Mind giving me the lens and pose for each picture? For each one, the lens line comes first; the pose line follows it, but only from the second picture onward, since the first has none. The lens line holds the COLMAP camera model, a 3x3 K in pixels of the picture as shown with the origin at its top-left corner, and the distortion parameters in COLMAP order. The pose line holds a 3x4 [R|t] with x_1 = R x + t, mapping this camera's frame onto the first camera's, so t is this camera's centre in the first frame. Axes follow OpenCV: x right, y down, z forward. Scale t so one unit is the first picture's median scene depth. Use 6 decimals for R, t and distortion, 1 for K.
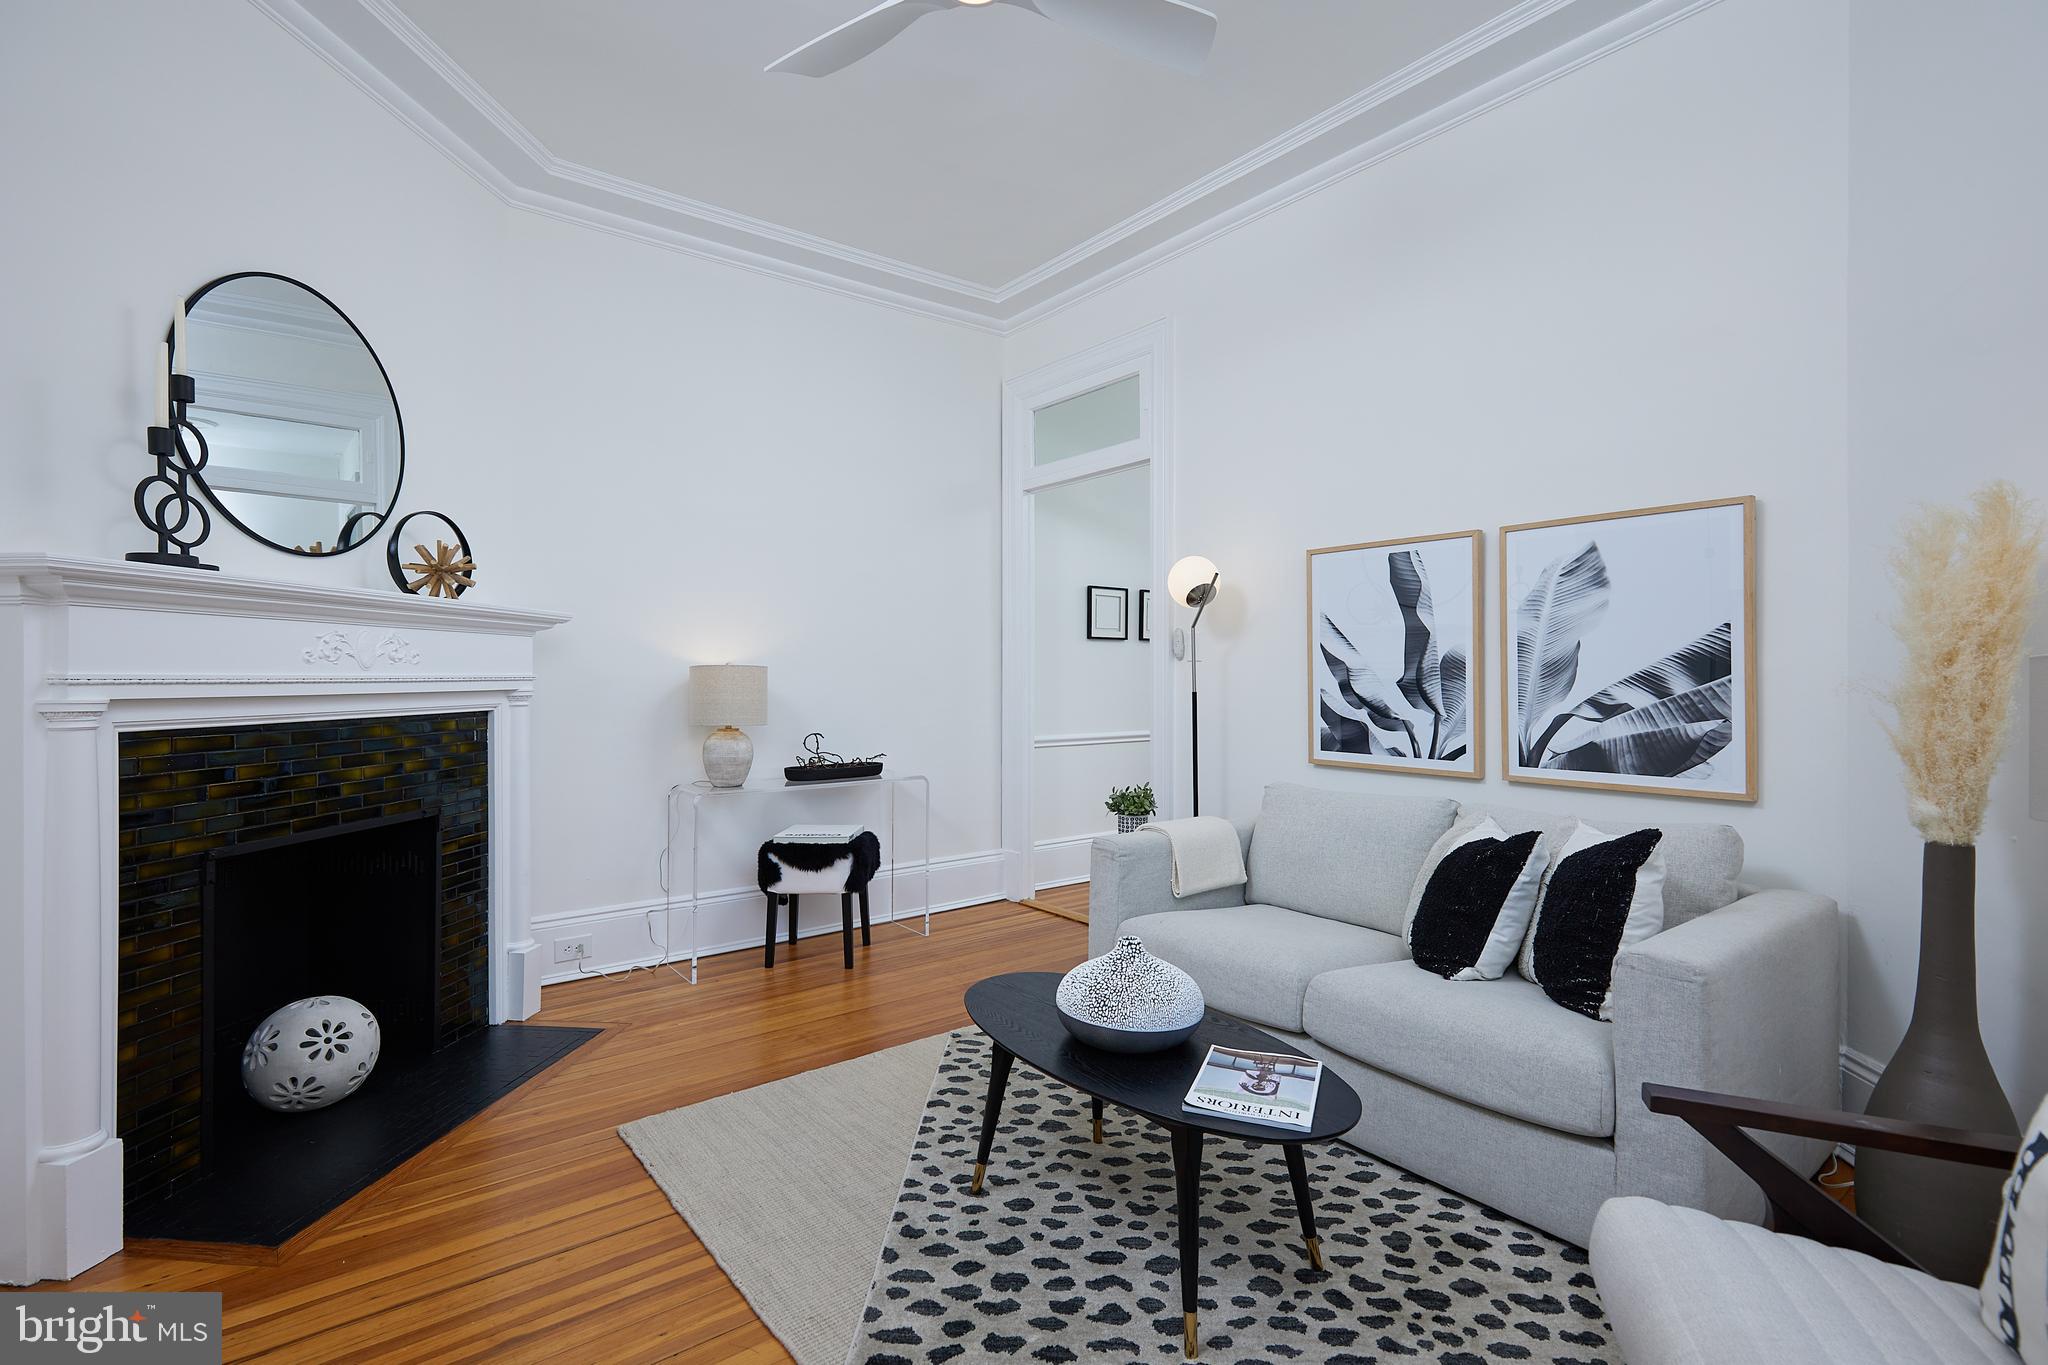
lens RADIAL K [[940.5, 0, 1031.8], [0, 940.5, 674.9], [0, 0, 1]] dist [0.001728, -0.000184]
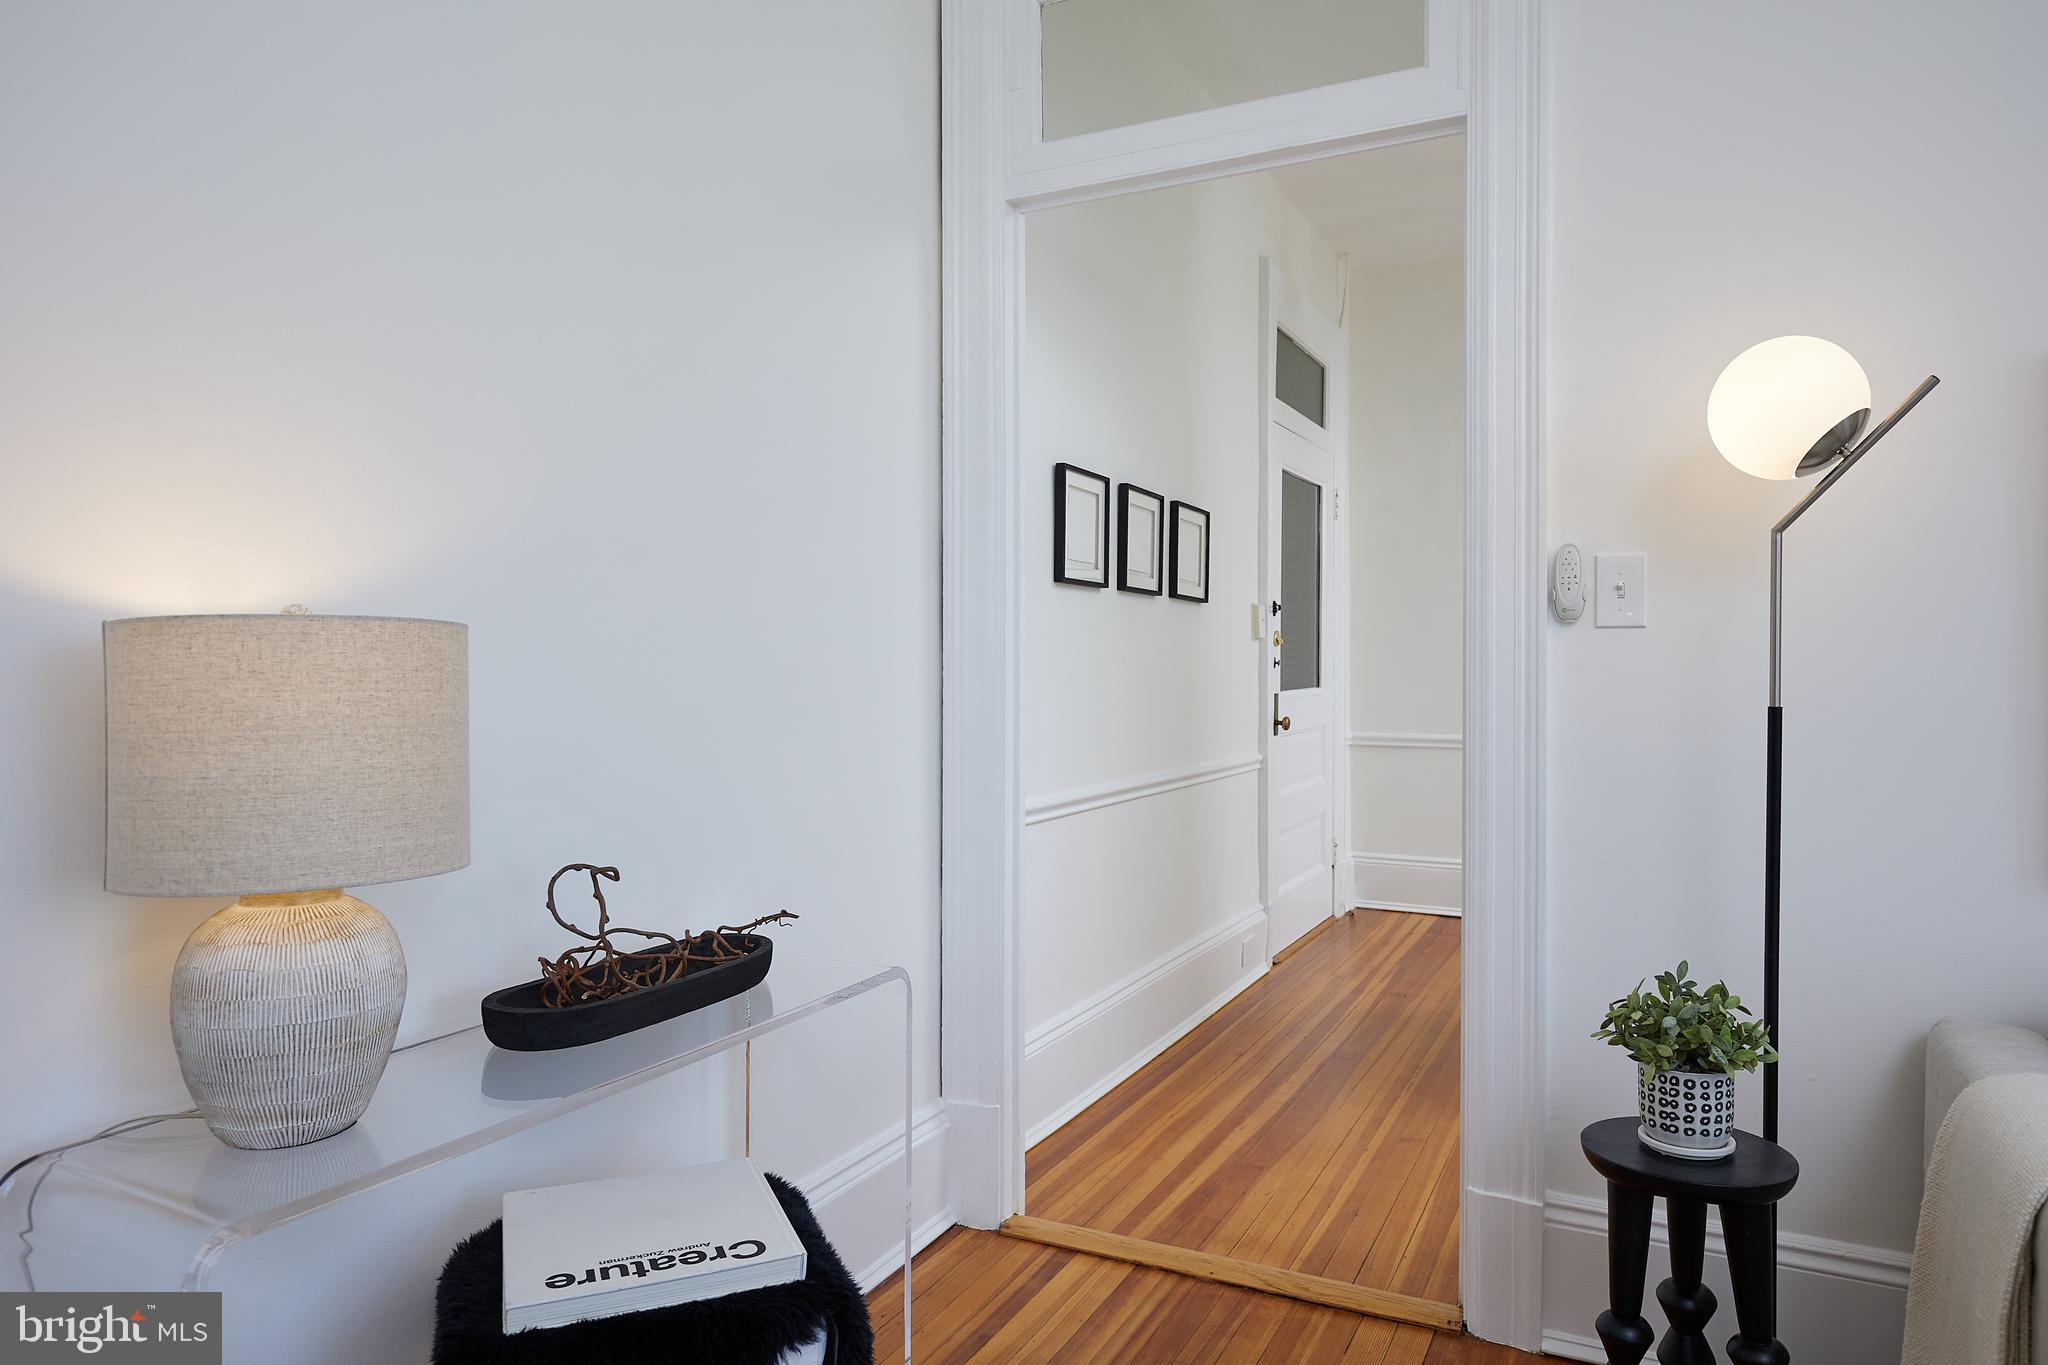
lens RADIAL K [[1280.2, 0, 1031.1], [0, 1280.2, 670.8], [0, 0, 1]] dist [-0.003366, -0.000346]
pose [[0.907807, 0.001224, 0.419387, -0.399188], [-0.002608, 0.999993, 0.002728, 0.003911], [-0.419380, -0.003570, 0.907804, 0.877648]]
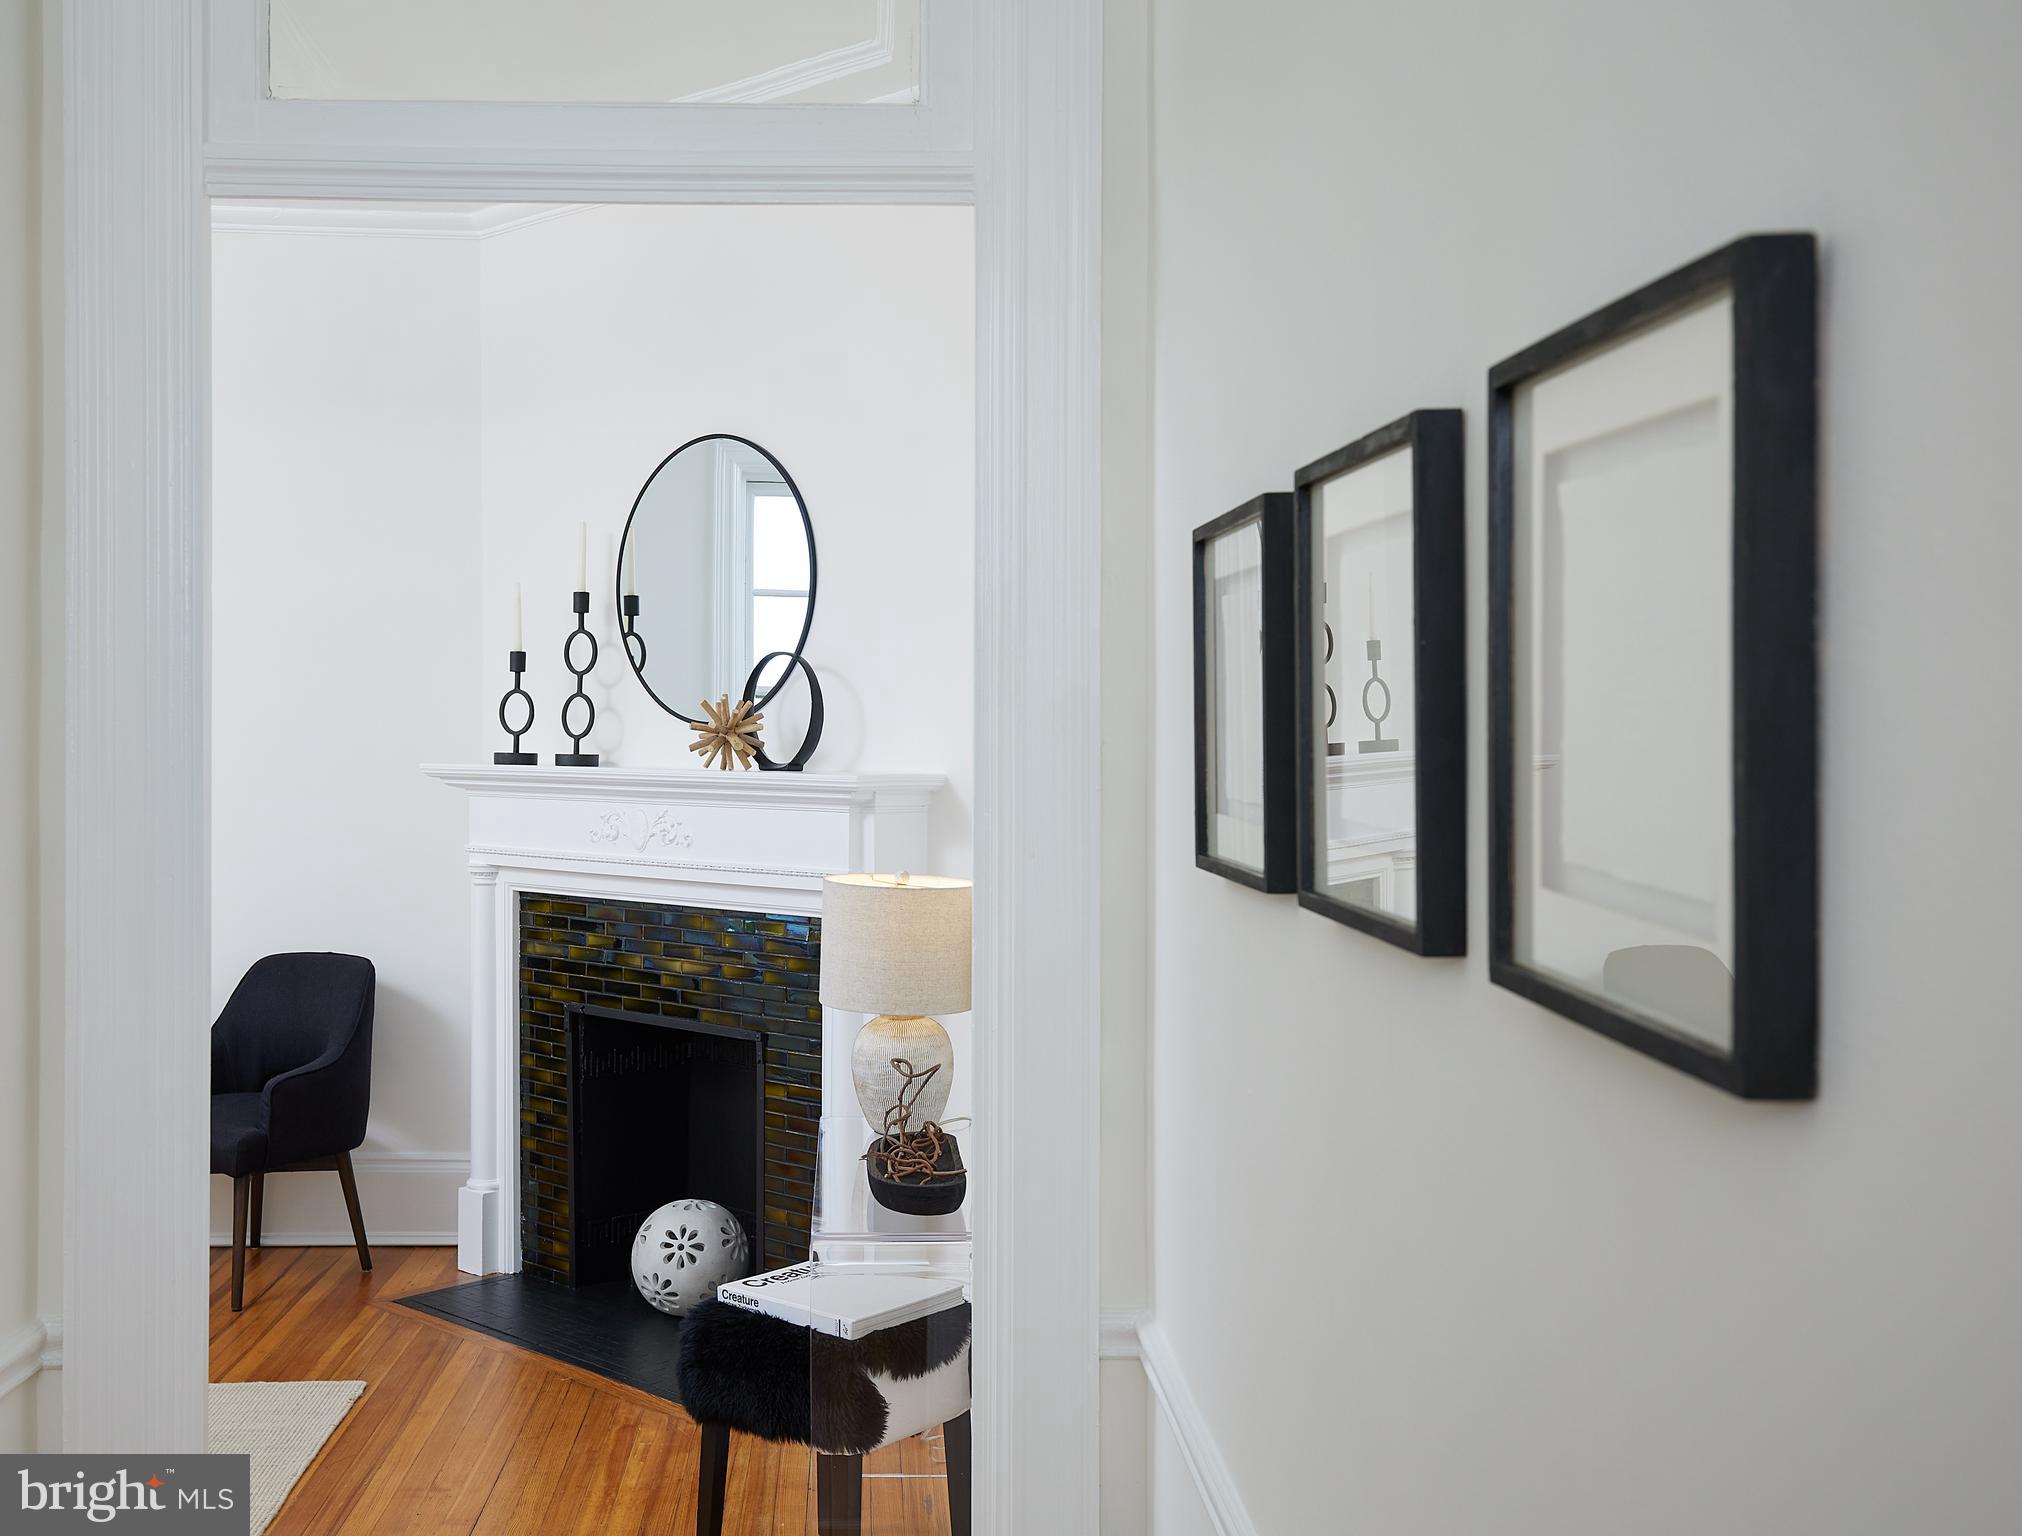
lens RADIAL K [[2099.2, 0, 865.5], [0, 2099.2, 726.3], [0, 0, 1]] dist [0.023491, 0.000000]
pose [[-0.618578, -0.001053, -0.785722, 0.723916], [-0.001768, 0.999998, 0.000051, -0.119690], [0.785721, 0.001420, -0.618579, 2.273613]]
